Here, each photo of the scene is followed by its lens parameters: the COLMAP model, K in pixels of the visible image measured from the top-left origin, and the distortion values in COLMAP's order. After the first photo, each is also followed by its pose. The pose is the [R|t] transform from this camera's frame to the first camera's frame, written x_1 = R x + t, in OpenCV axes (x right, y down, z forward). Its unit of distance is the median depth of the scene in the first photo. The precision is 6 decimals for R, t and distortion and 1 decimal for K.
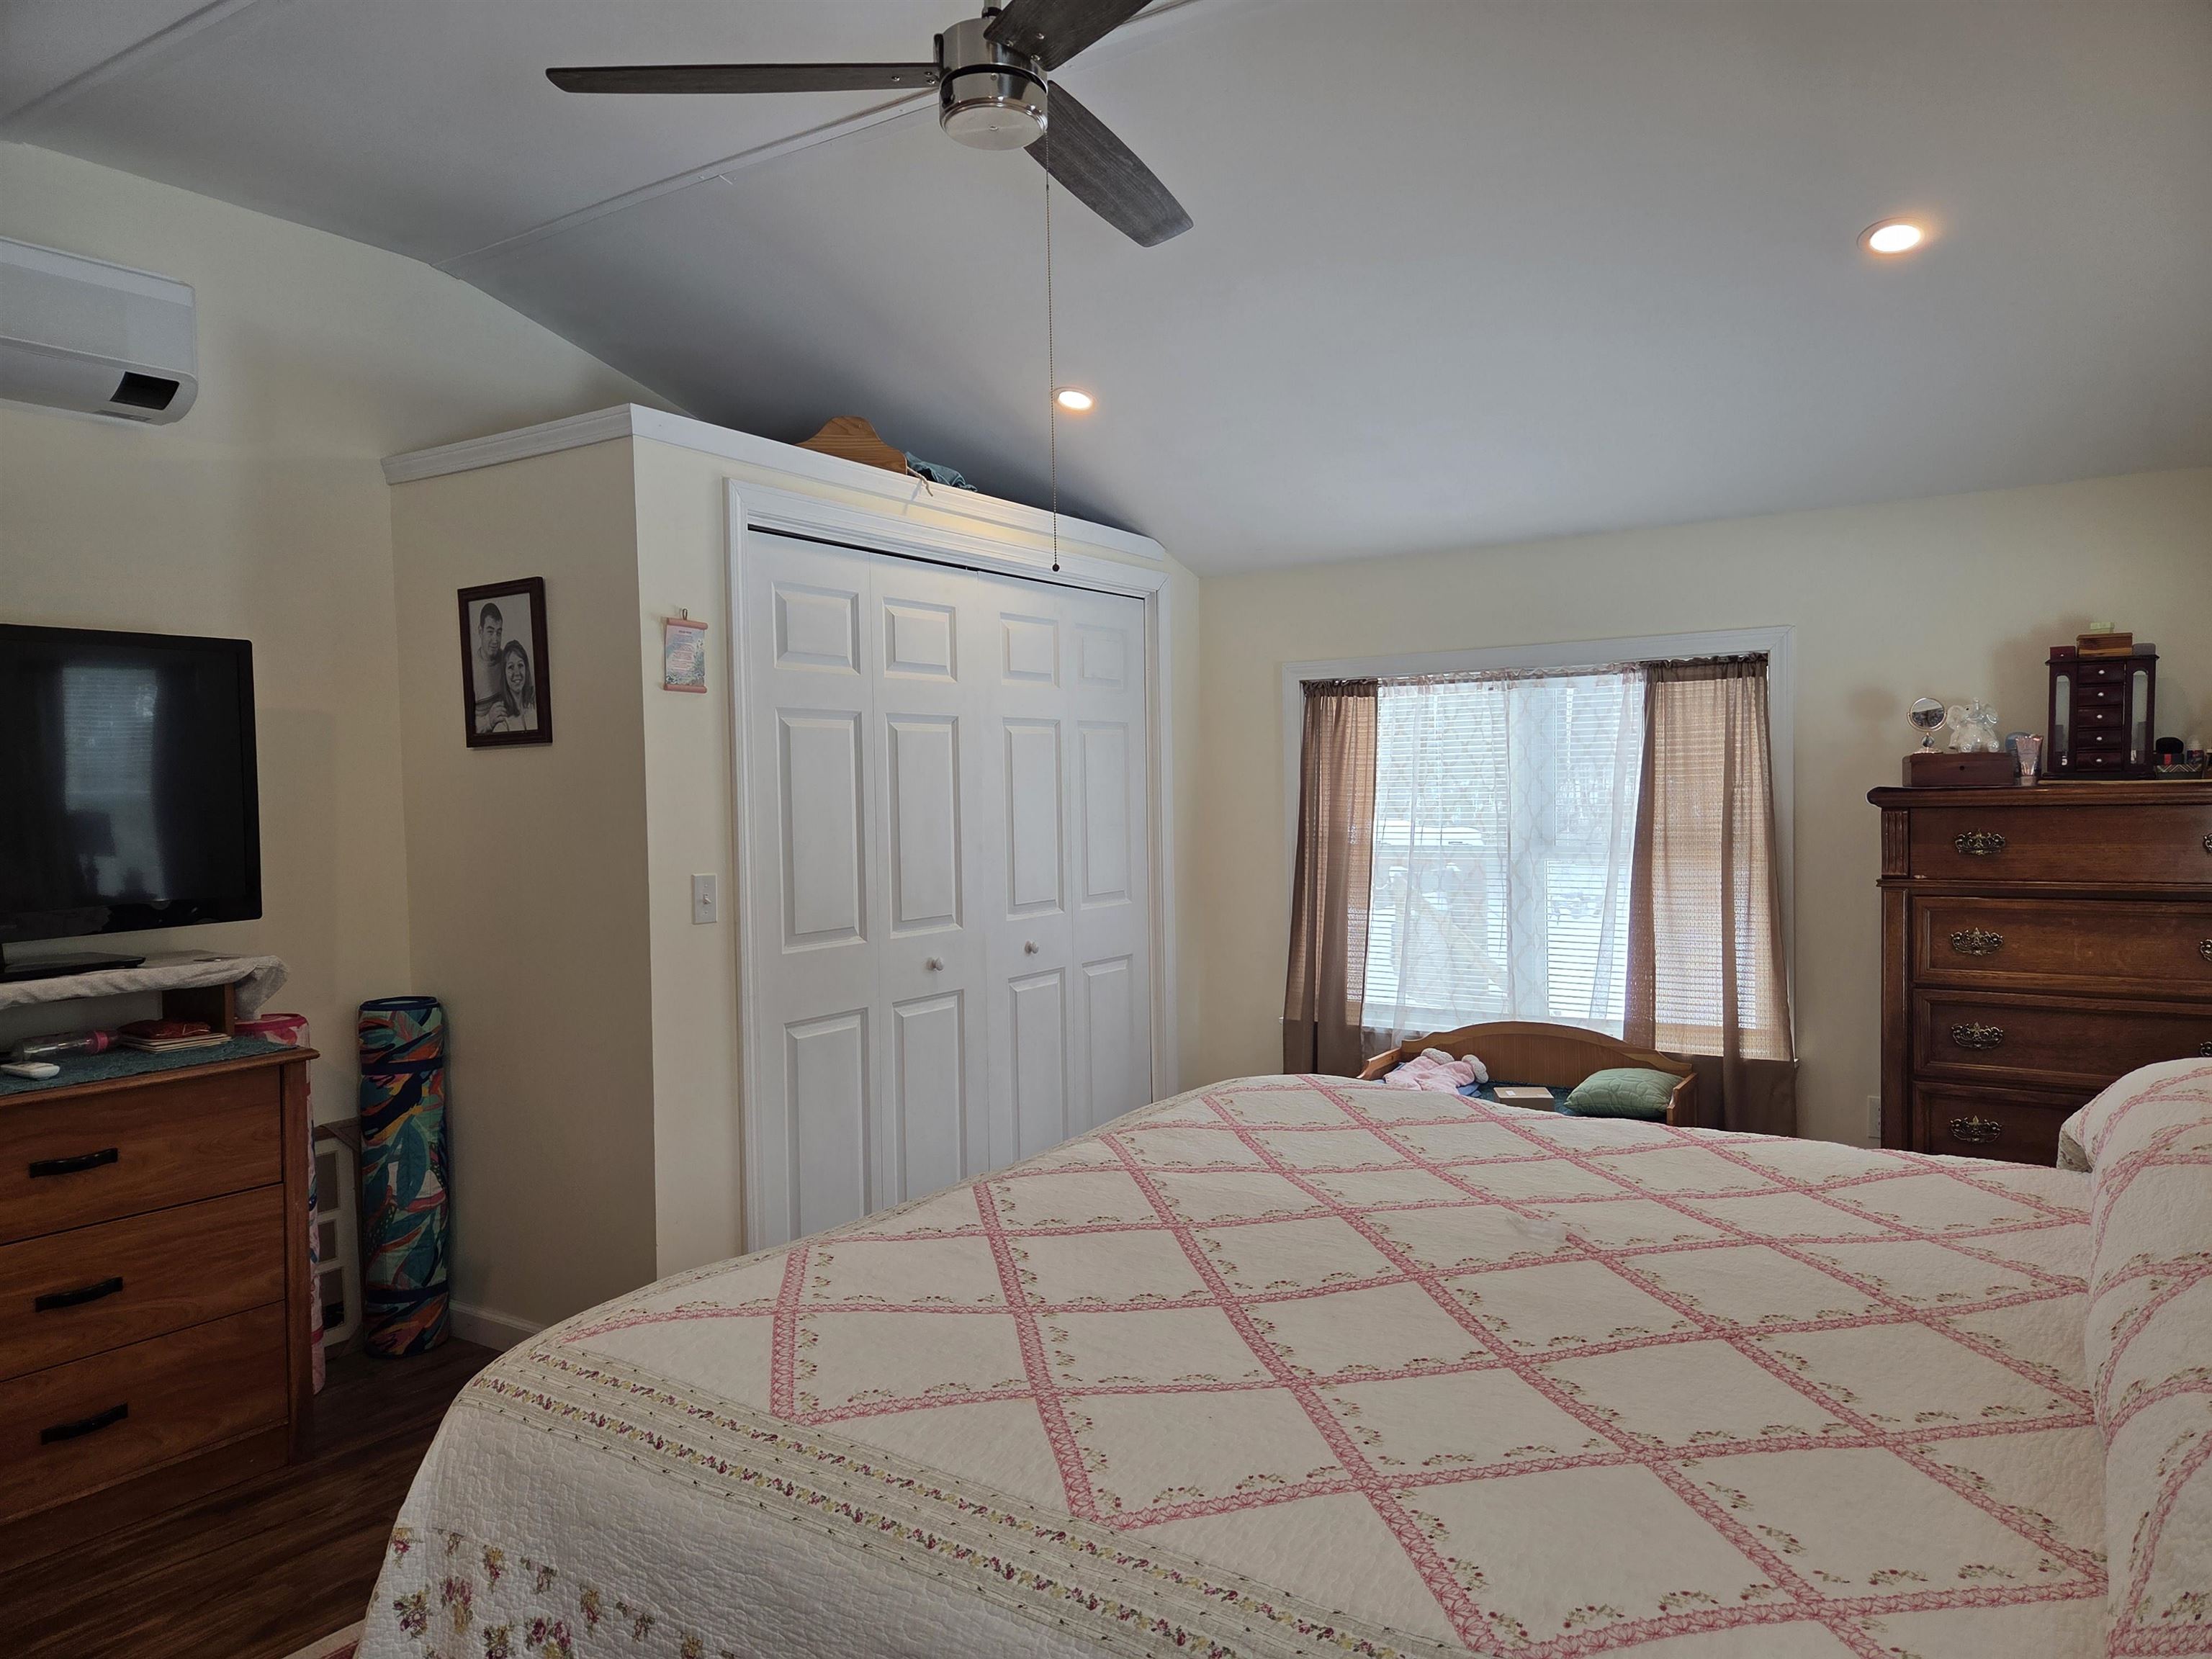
lens RADIAL K [[1463.0, 0, 1106.0], [0, 1463.0, 829.5], [0, 0, 1]] dist [0.042847, 0.000500]
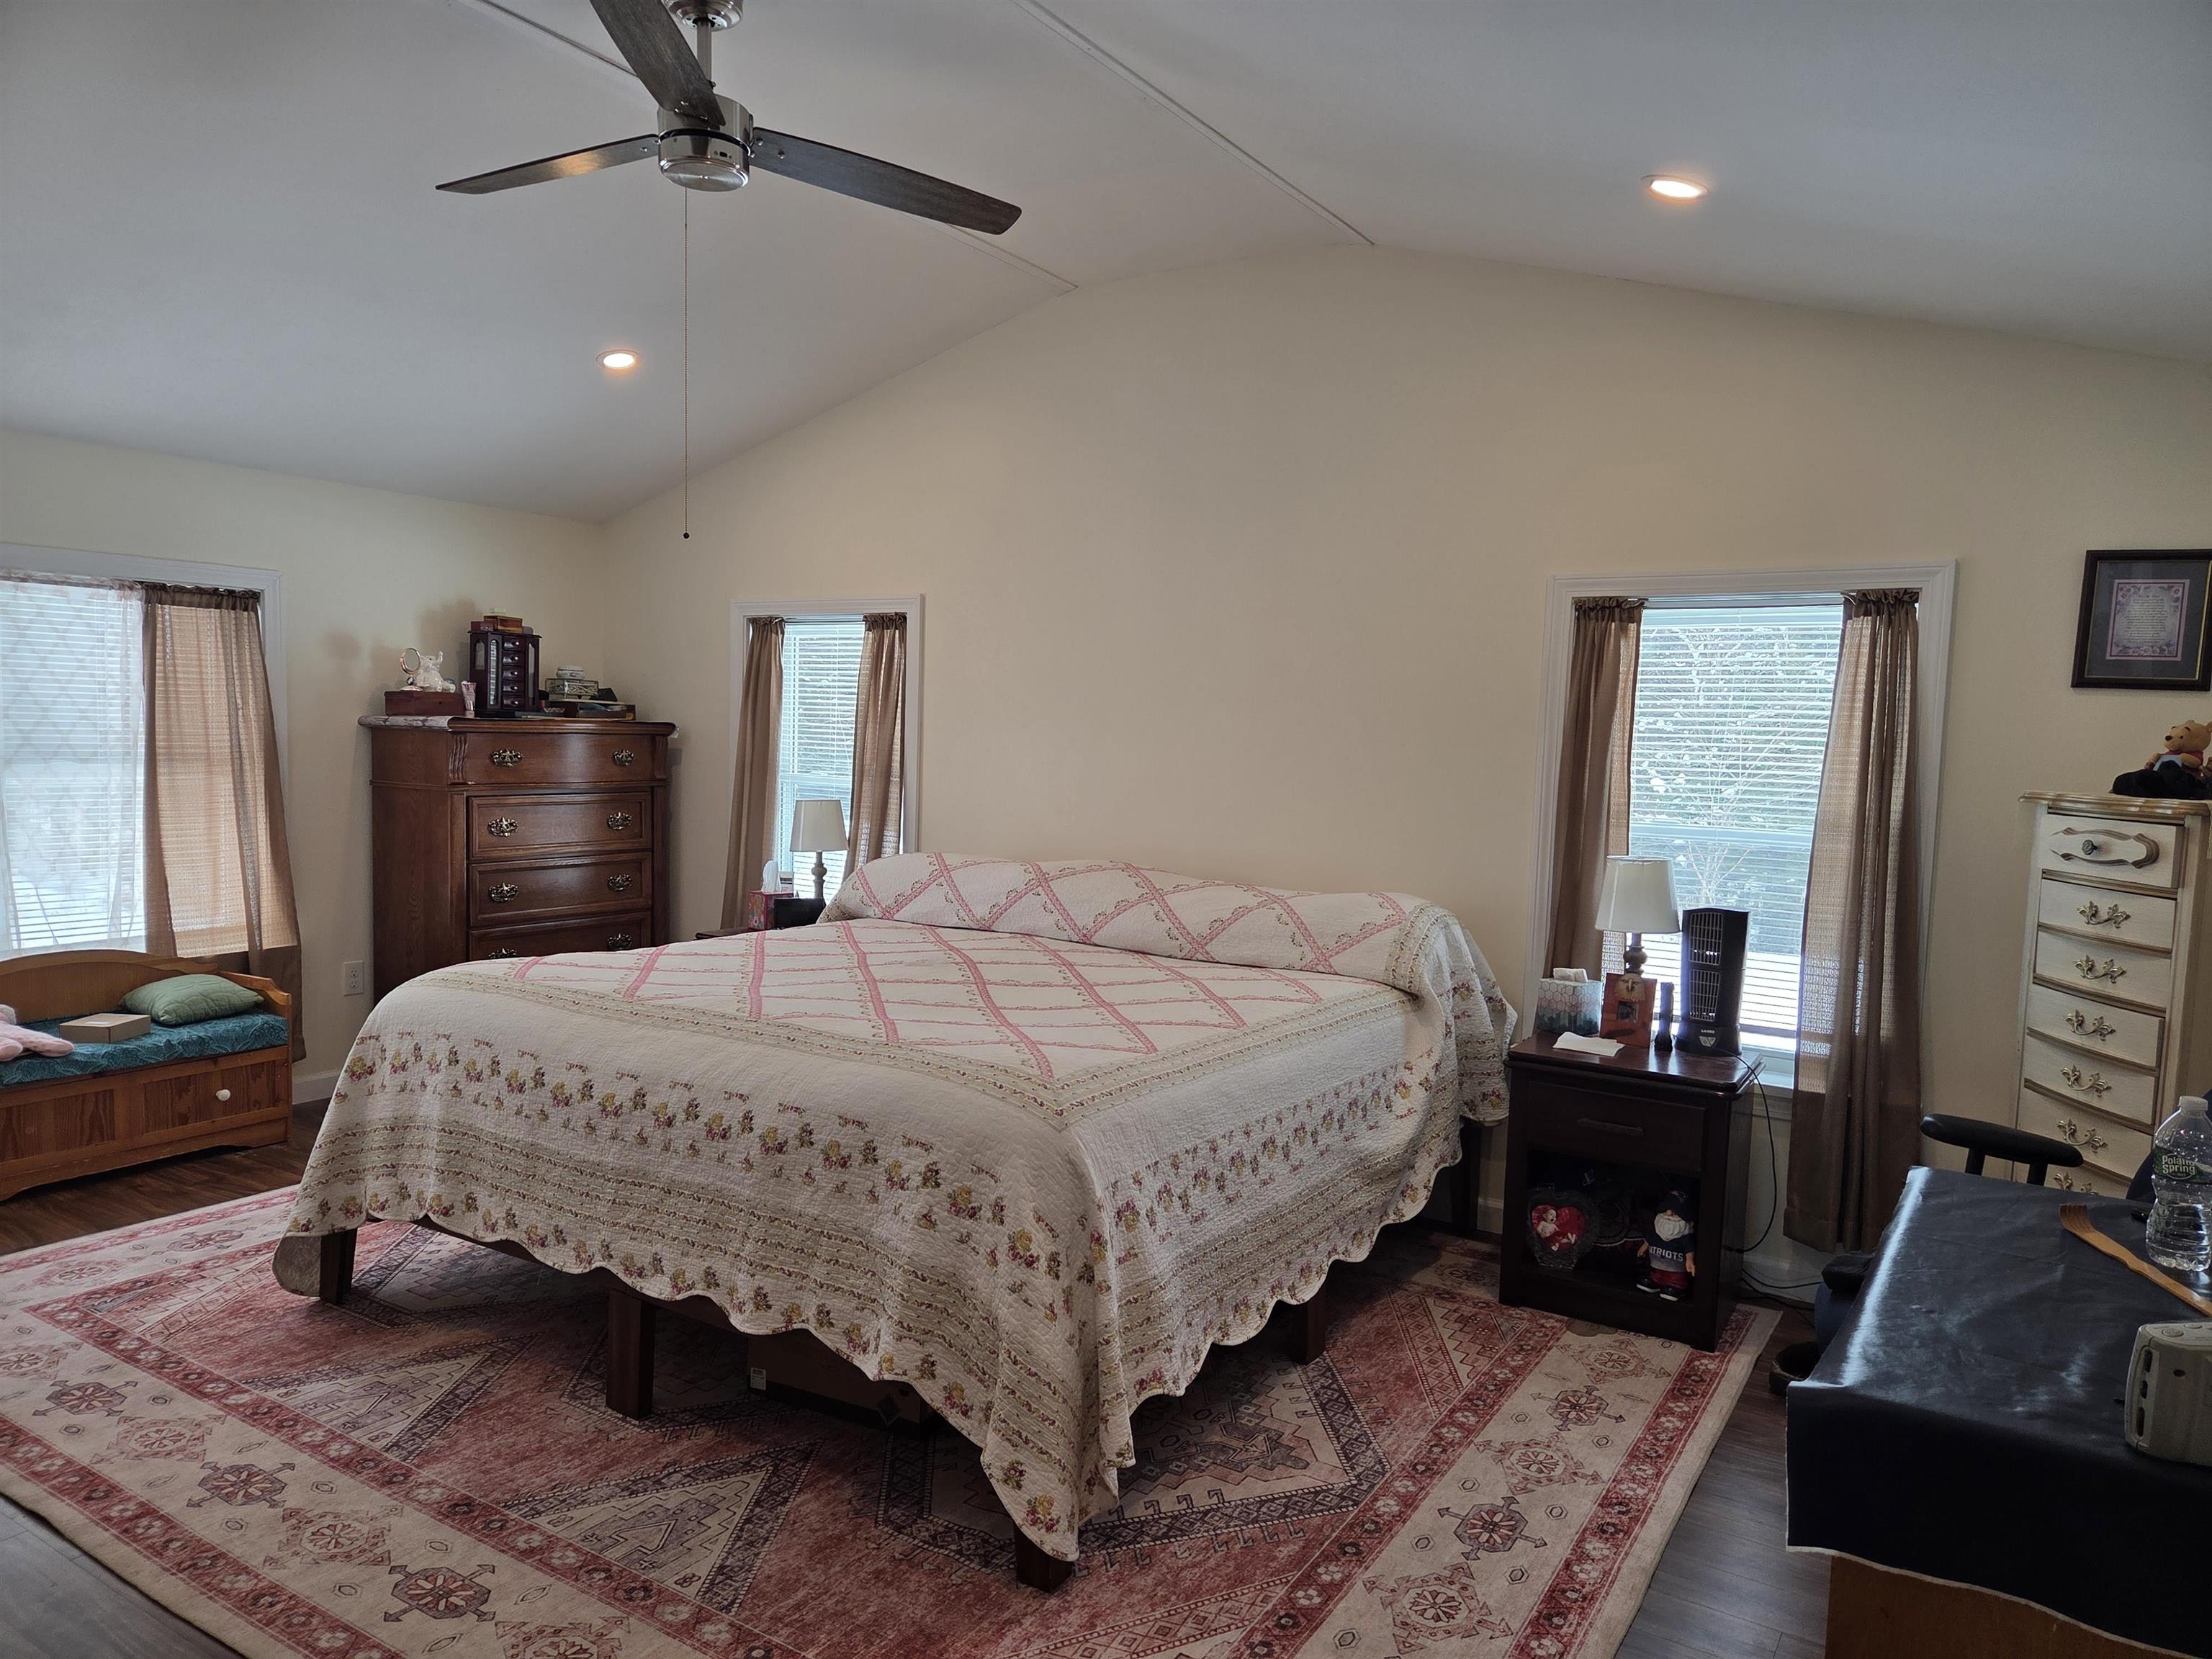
lens RADIAL K [[1463.0, 0, 1106.0], [0, 1463.0, 829.5], [0, 0, 1]] dist [0.042847, 0.000500]
pose [[-0.002135, -0.055186, 0.998474, -0.698074], [-0.002101, 0.998474, 0.055182, -0.001510], [-0.999996, -0.001980, -0.002248, 0.348949]]
